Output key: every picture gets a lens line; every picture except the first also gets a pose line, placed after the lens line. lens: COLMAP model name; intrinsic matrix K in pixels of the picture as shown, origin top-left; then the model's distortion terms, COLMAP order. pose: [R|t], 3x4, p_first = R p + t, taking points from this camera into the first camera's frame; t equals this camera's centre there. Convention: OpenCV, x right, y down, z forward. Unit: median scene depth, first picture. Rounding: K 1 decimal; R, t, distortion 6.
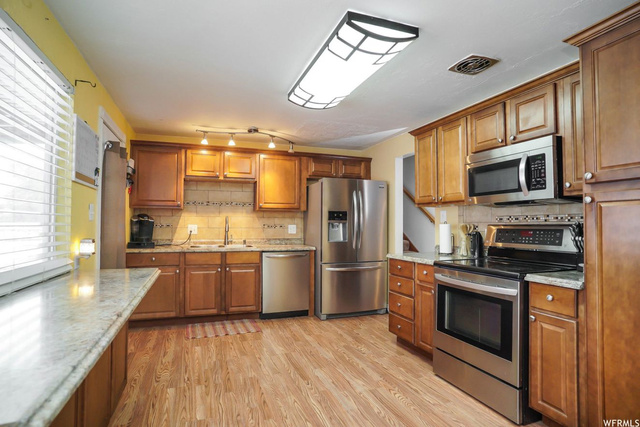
lens RADIAL K [[333.5, 0, 318.4], [0, 333.5, 213.9], [0, 0, 1]] dist [-0.080060, 0.048194]
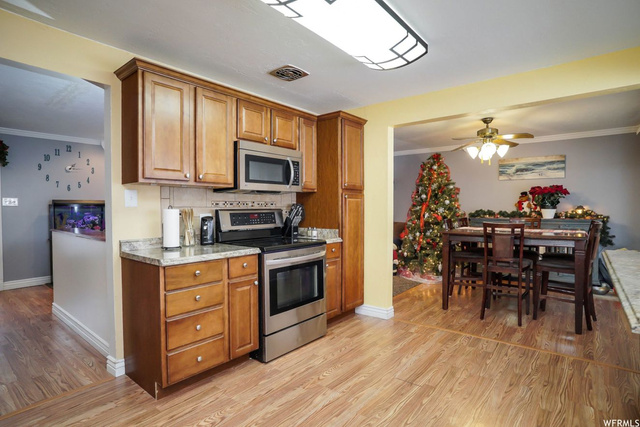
lens RADIAL K [[333.5, 0, 318.4], [0, 333.5, 213.9], [0, 0, 1]] dist [-0.080060, 0.048194]
pose [[-0.508575, -0.016281, 0.860864, -0.356742], [-0.028703, 0.999586, 0.001948, 0.025504], [-0.860539, -0.023719, -0.508831, 0.880931]]
